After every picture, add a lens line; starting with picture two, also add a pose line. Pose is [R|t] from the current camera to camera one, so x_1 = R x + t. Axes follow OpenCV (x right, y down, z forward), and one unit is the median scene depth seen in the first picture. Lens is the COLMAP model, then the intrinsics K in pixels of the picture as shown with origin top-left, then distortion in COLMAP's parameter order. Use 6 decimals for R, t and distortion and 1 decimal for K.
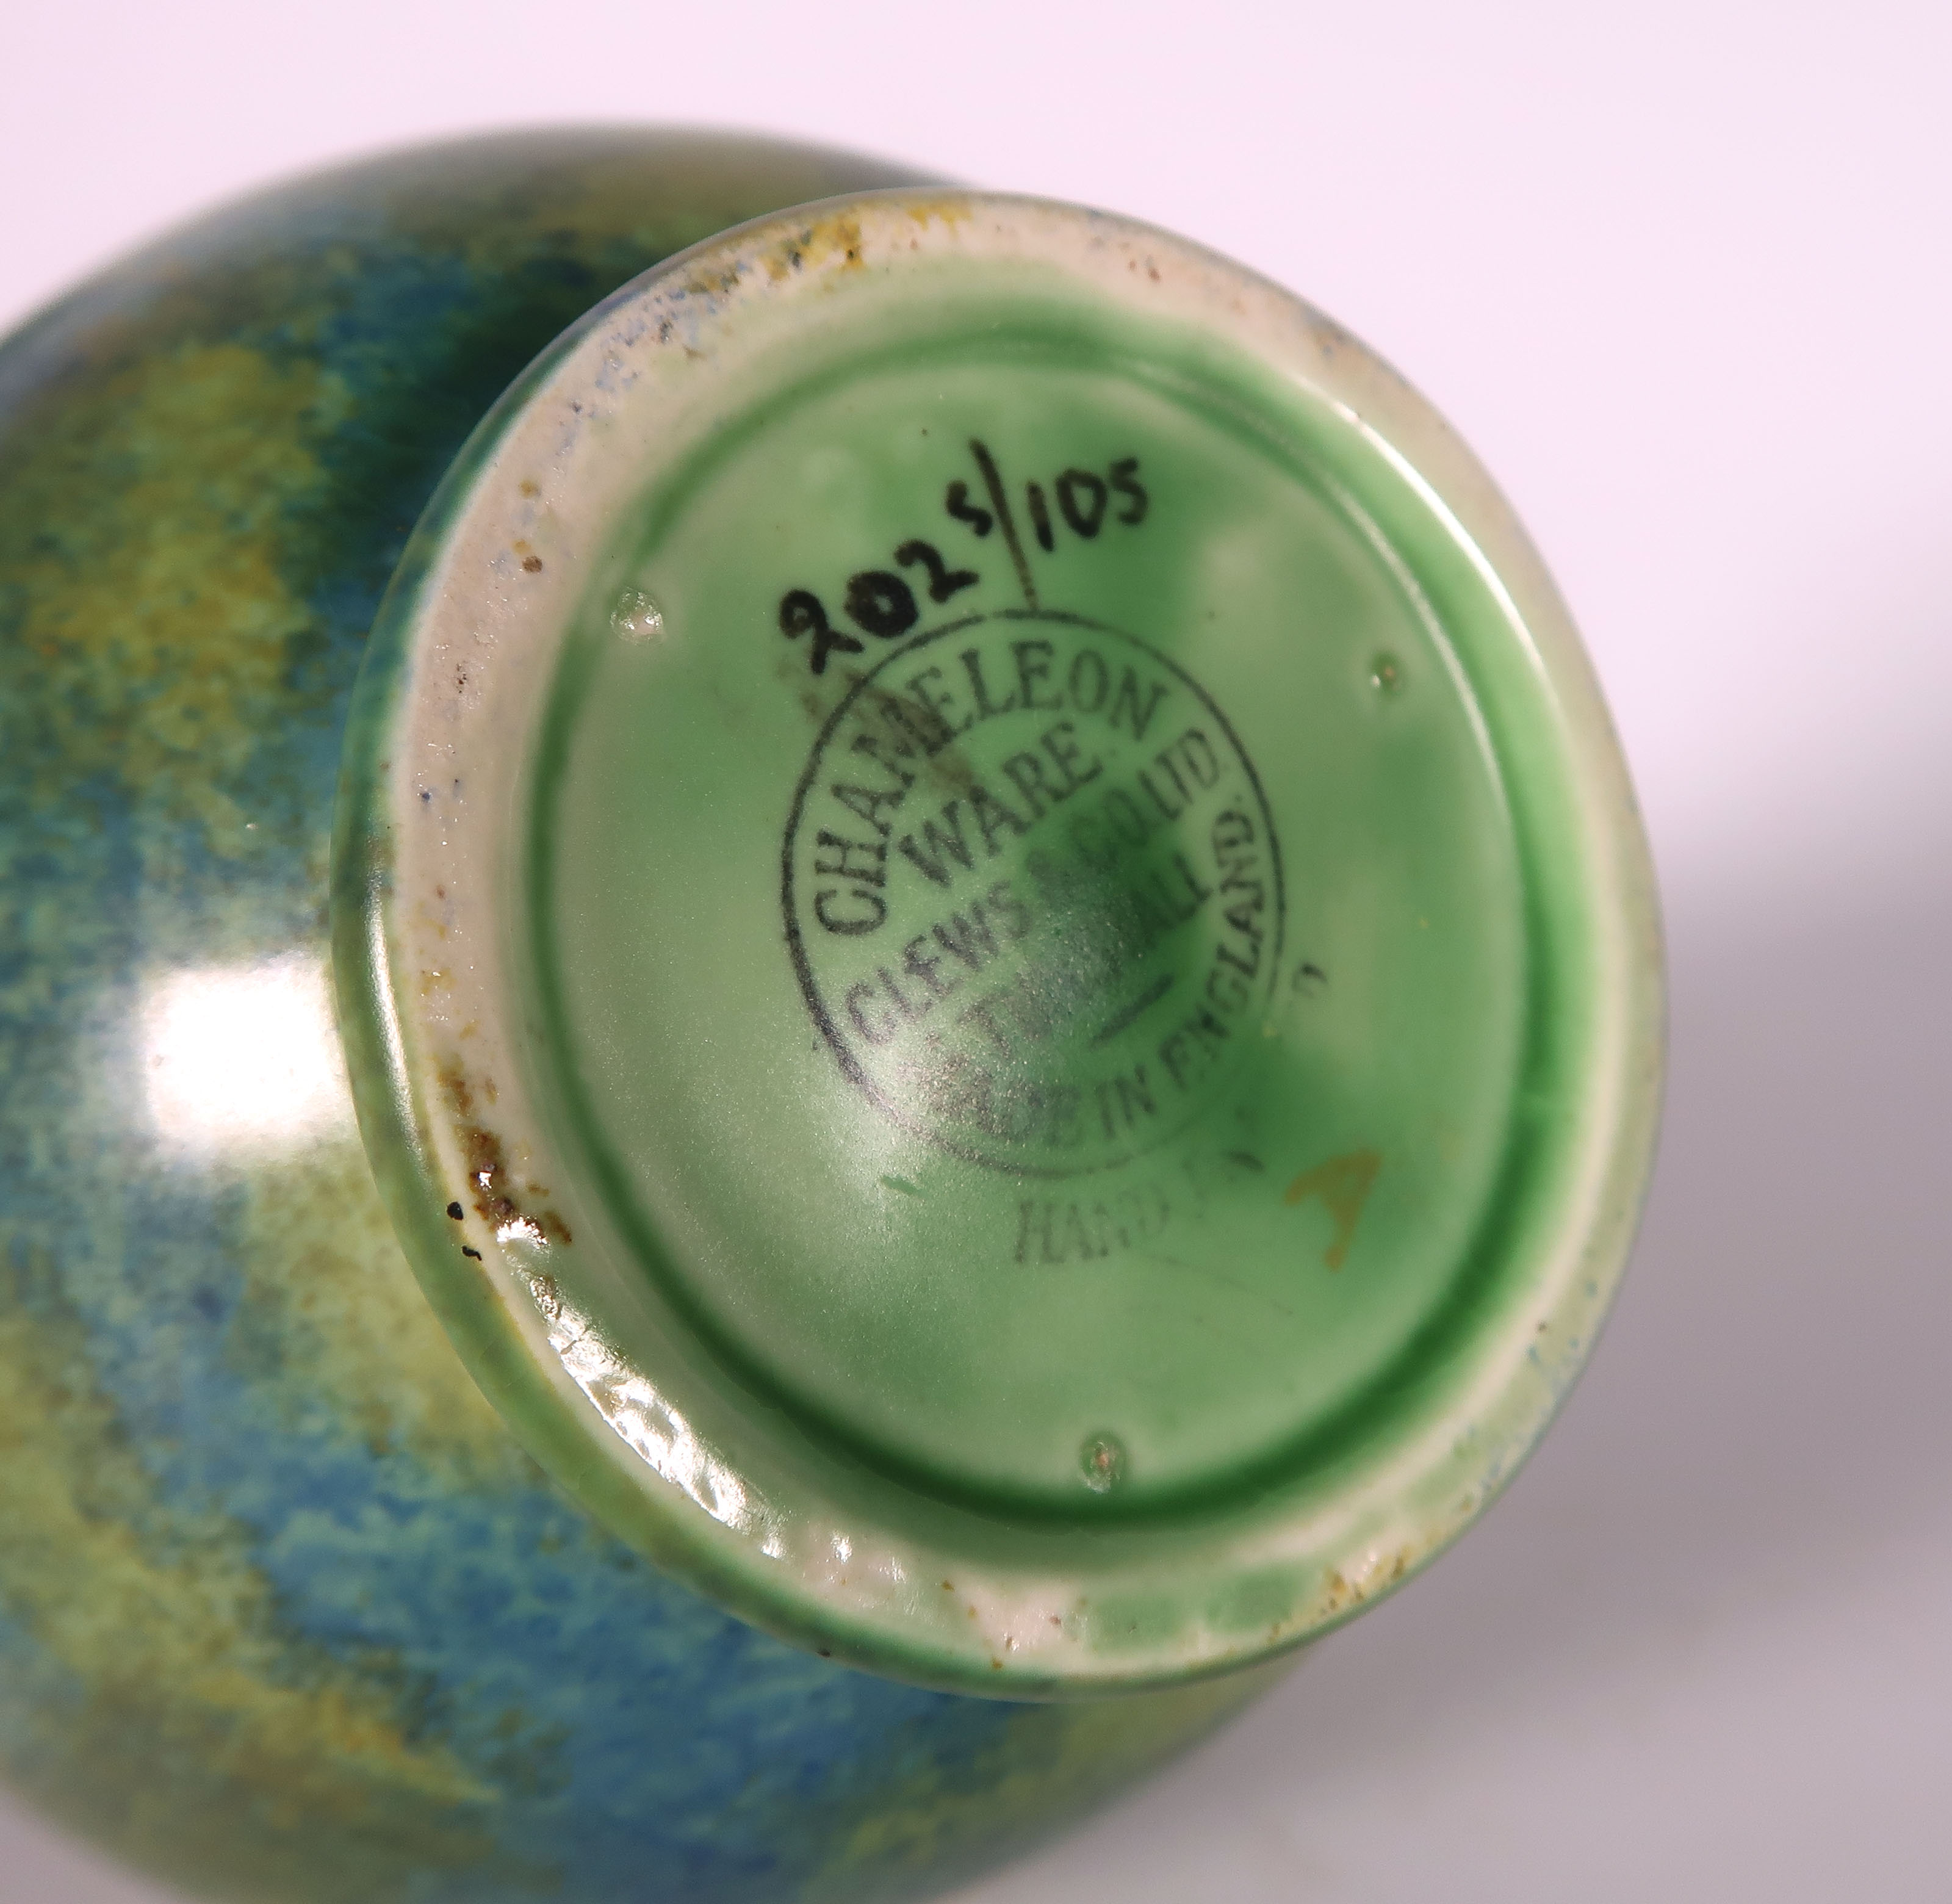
lens RADIAL K [[1130.5, 0, 975.3], [0, 1130.5, 947.2], [0, 0, 1]] dist [-0.001075, 0.001450]
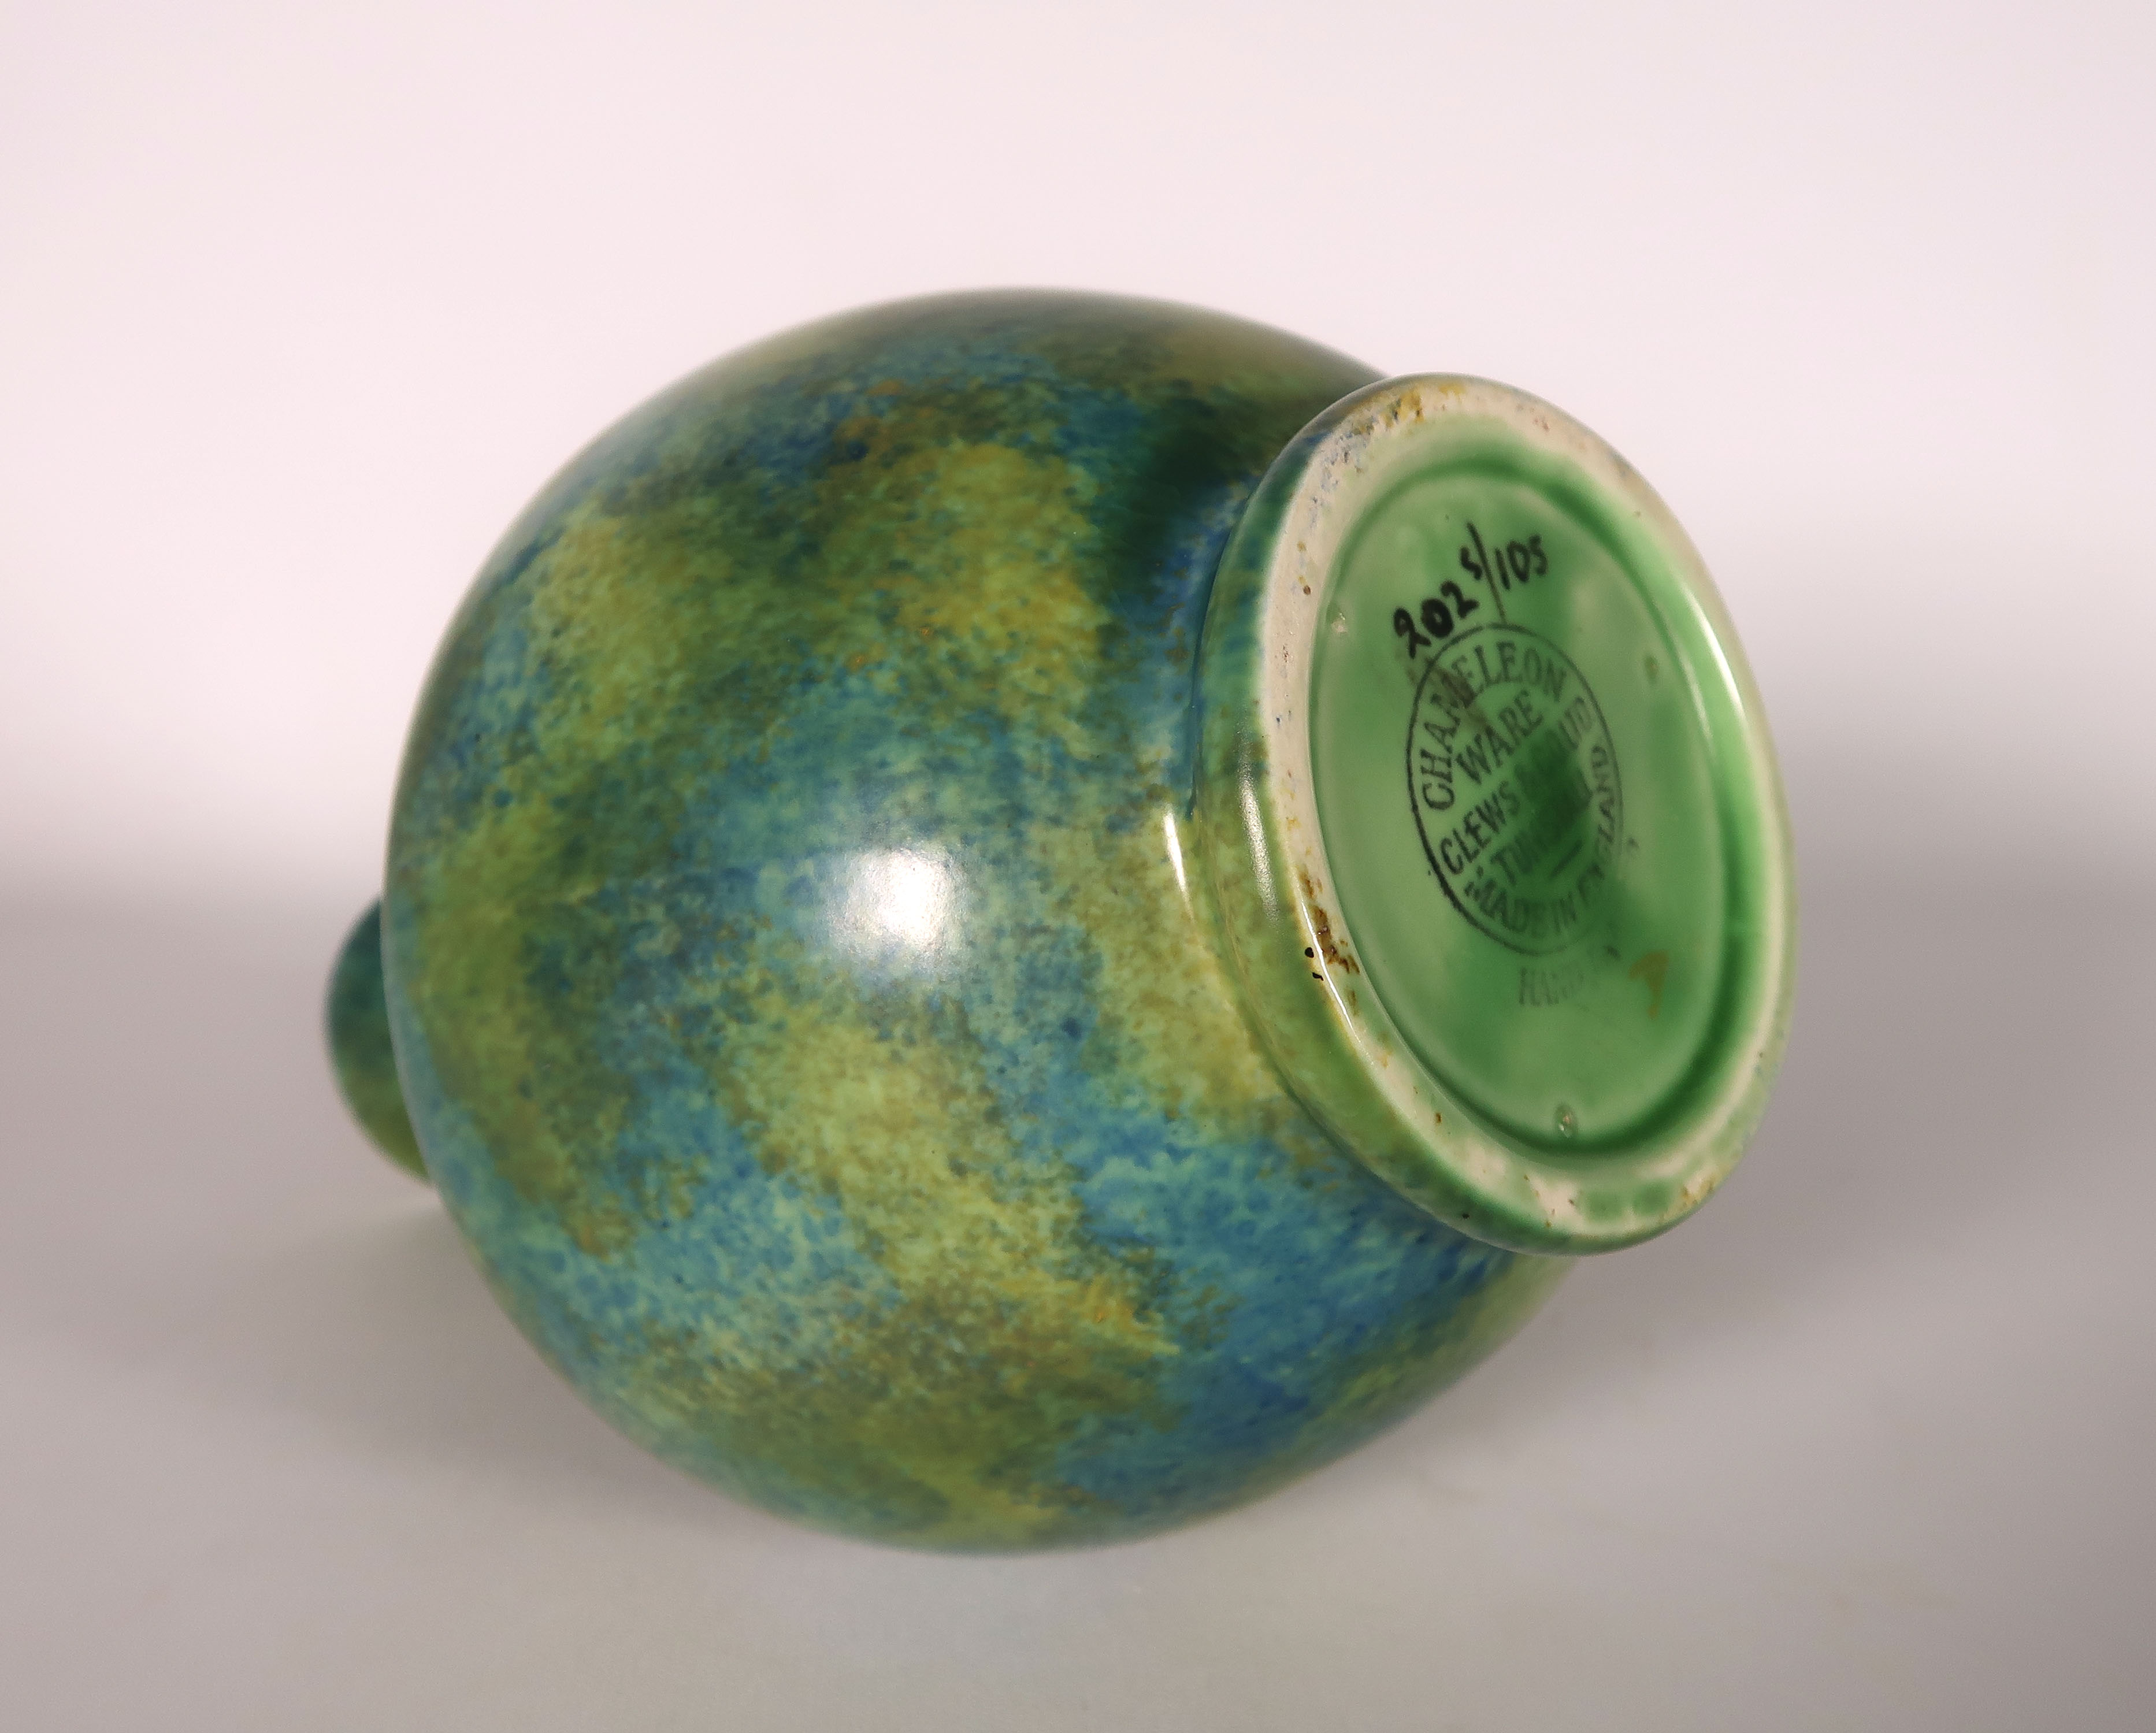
lens RADIAL K [[894.3, 0, 1078.7], [0, 894.3, 873.9], [0, 0, 1]] dist [0.002647, -0.000087]
pose [[0.995944, 0.003207, 0.089919, -0.737147], [-0.001746, 0.999865, -0.016329, 0.103937], [-0.089959, 0.016106, 0.995815, -0.285230]]
